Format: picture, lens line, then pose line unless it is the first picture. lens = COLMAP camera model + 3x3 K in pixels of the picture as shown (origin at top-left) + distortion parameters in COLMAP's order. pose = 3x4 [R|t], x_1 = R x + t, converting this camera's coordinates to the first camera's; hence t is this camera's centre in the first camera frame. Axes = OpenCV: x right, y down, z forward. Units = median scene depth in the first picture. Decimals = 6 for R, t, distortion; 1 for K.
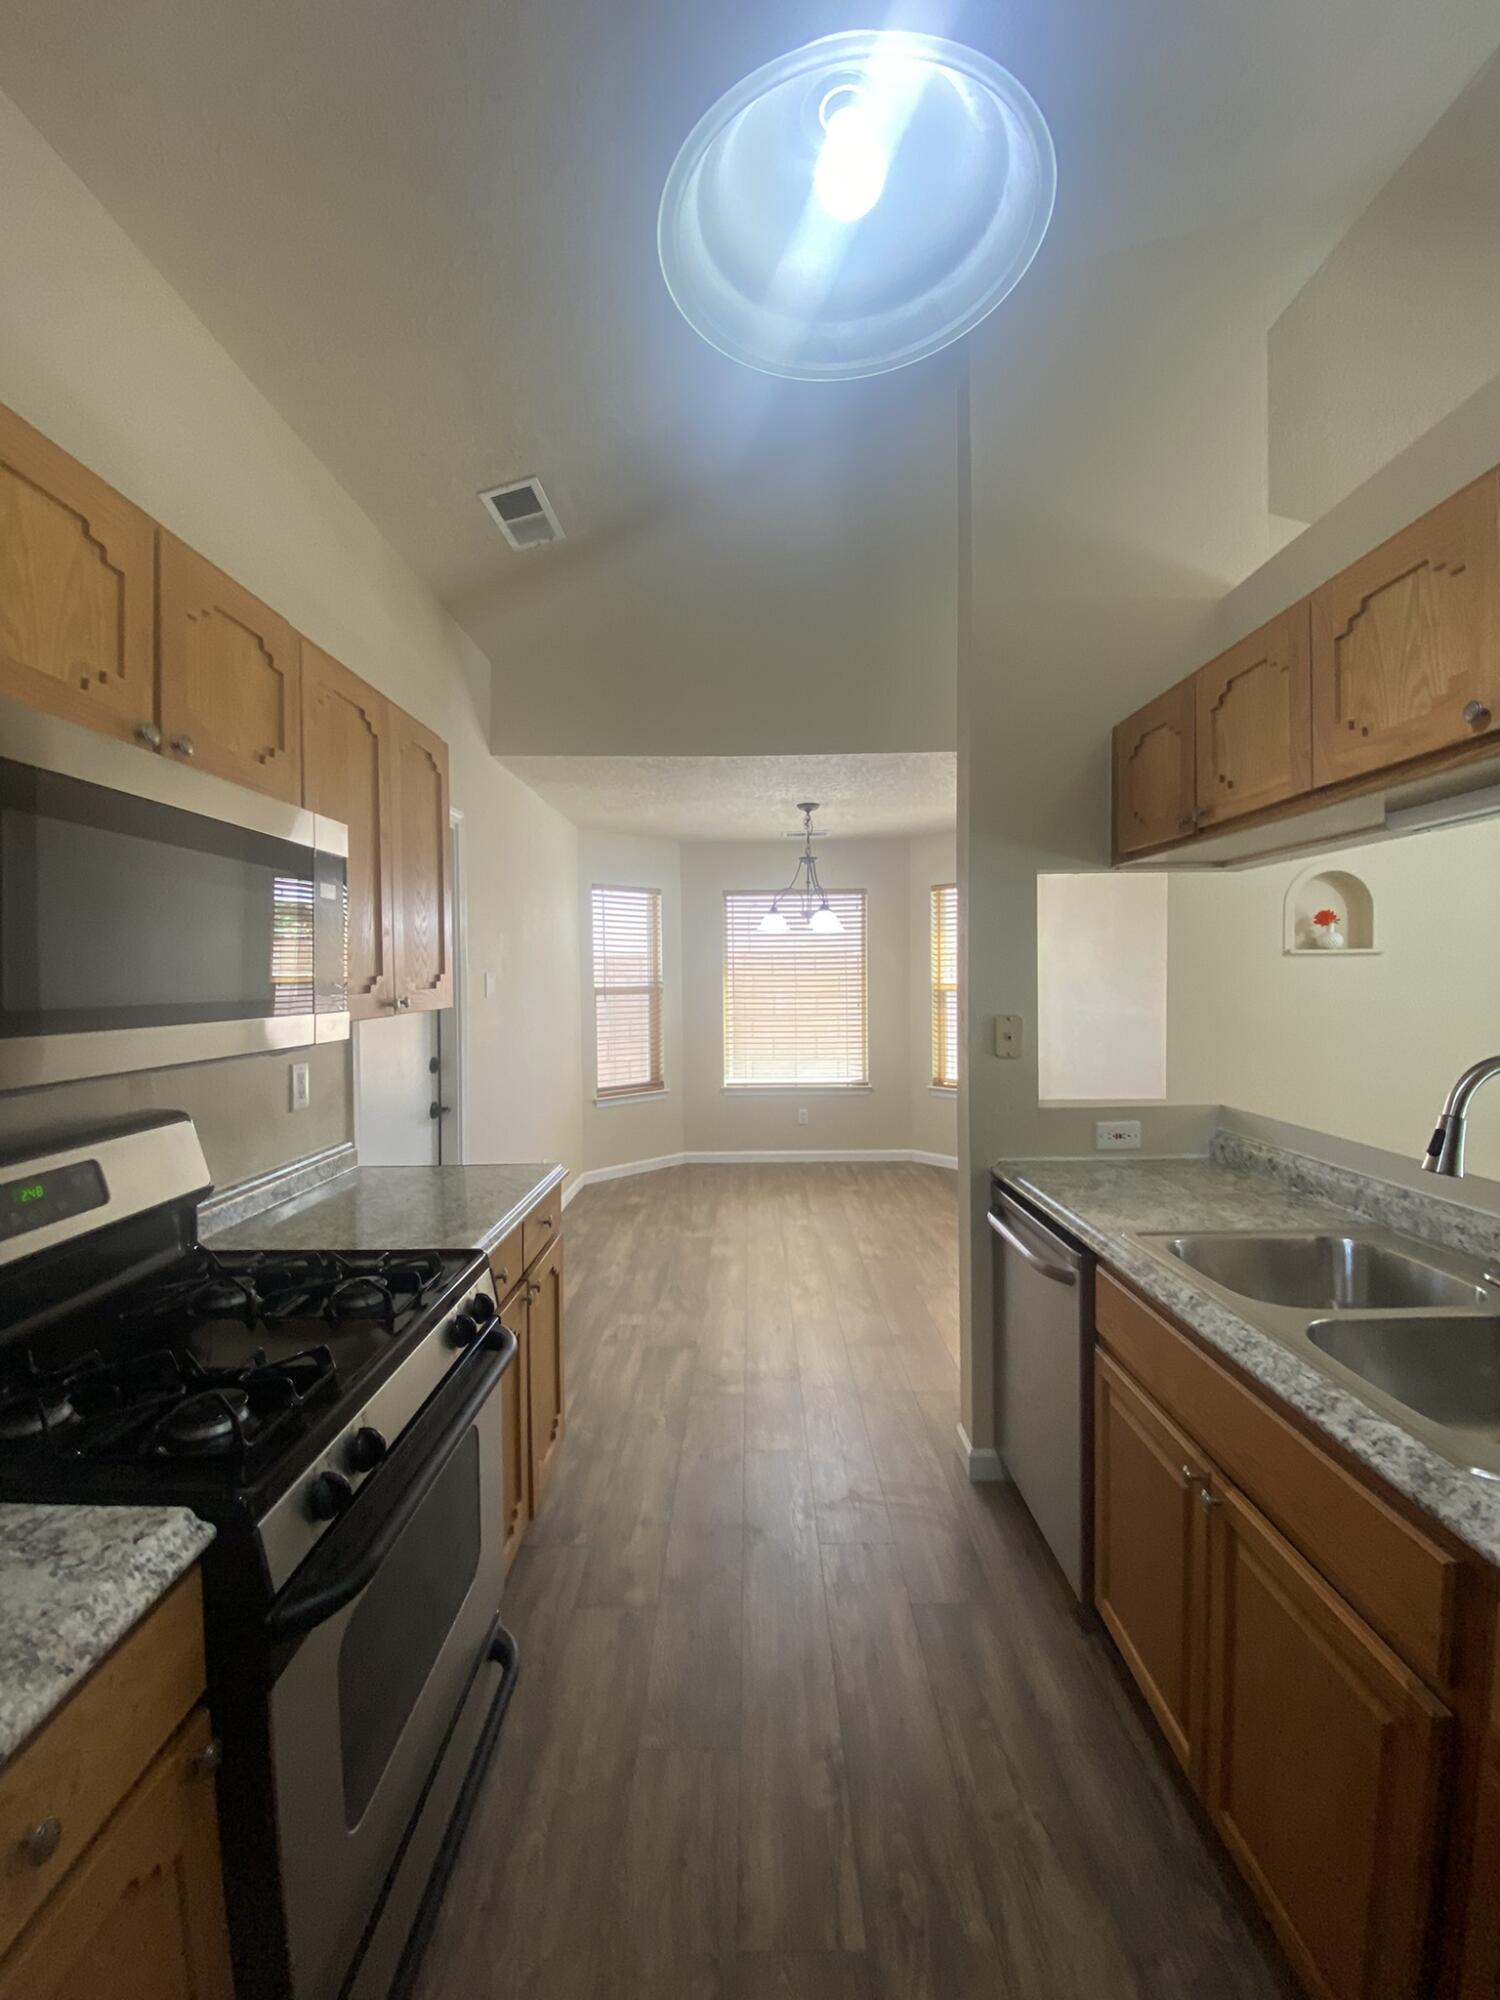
lens RADIAL K [[818.3, 0, 757.7], [0, 818.3, 999.8], [0, 0, 1]] dist [0.019043, -0.015581]
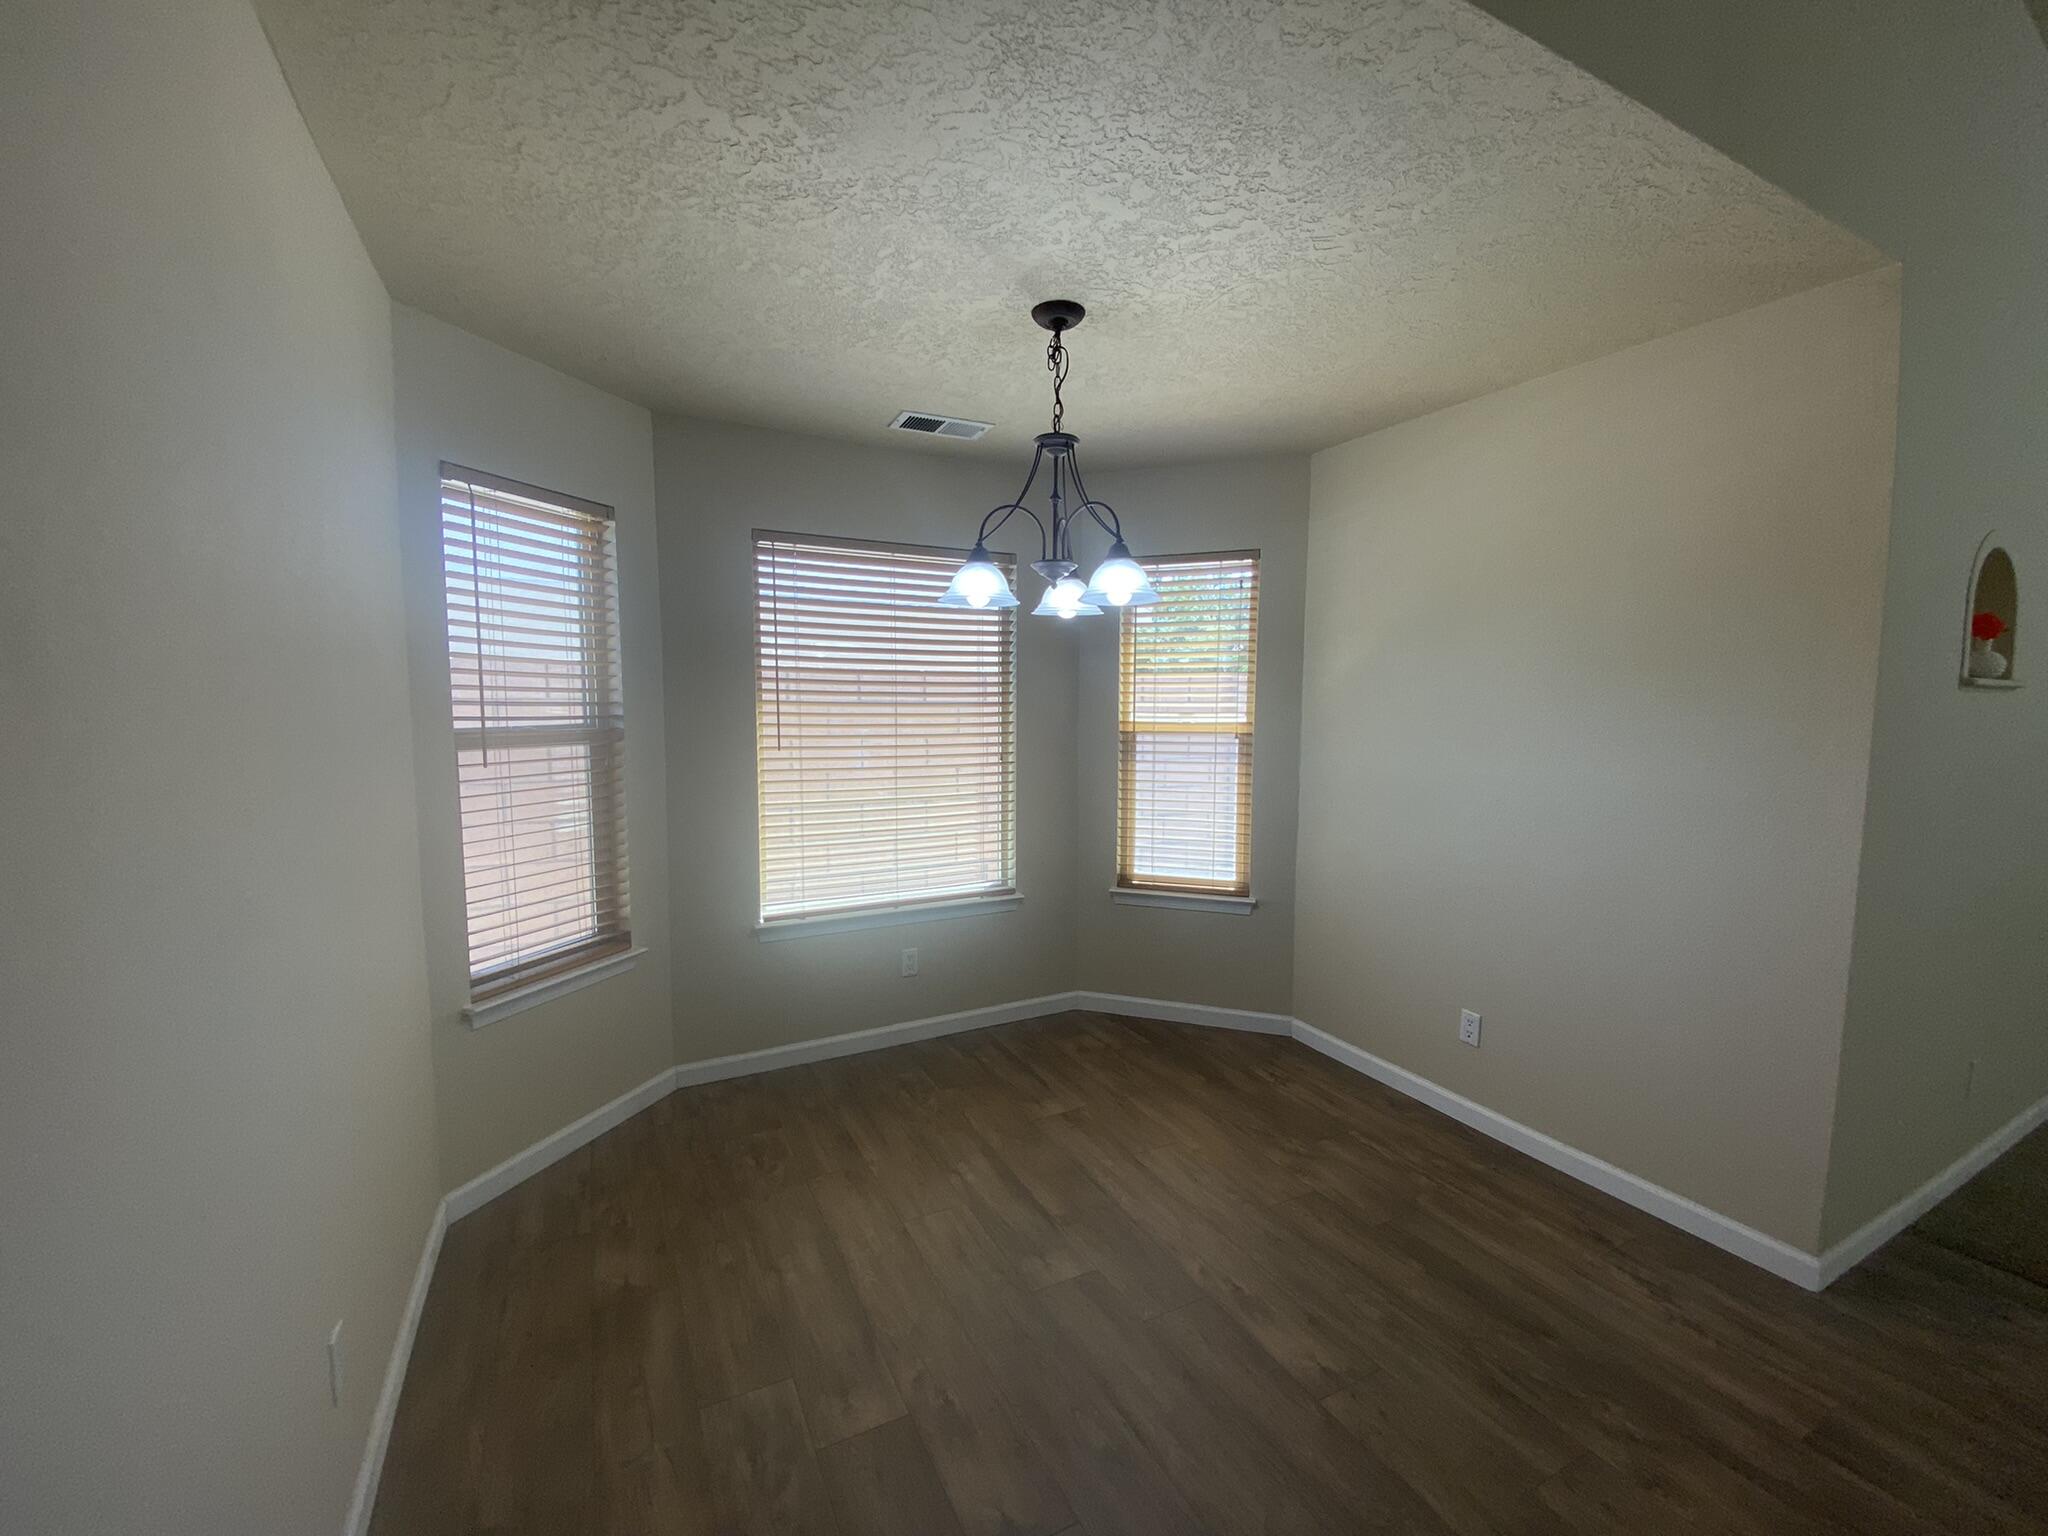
lens RADIAL K [[837.9, 0, 1025.4], [0, 837.9, 770.6], [0, 0, 1]] dist [0.019043, -0.015581]
pose [[0.892472, -0.023981, 0.450465, -0.128573], [-0.000564, 0.998526, 0.054274, -0.016887], [-0.451102, -0.048692, 0.891143, 0.480134]]
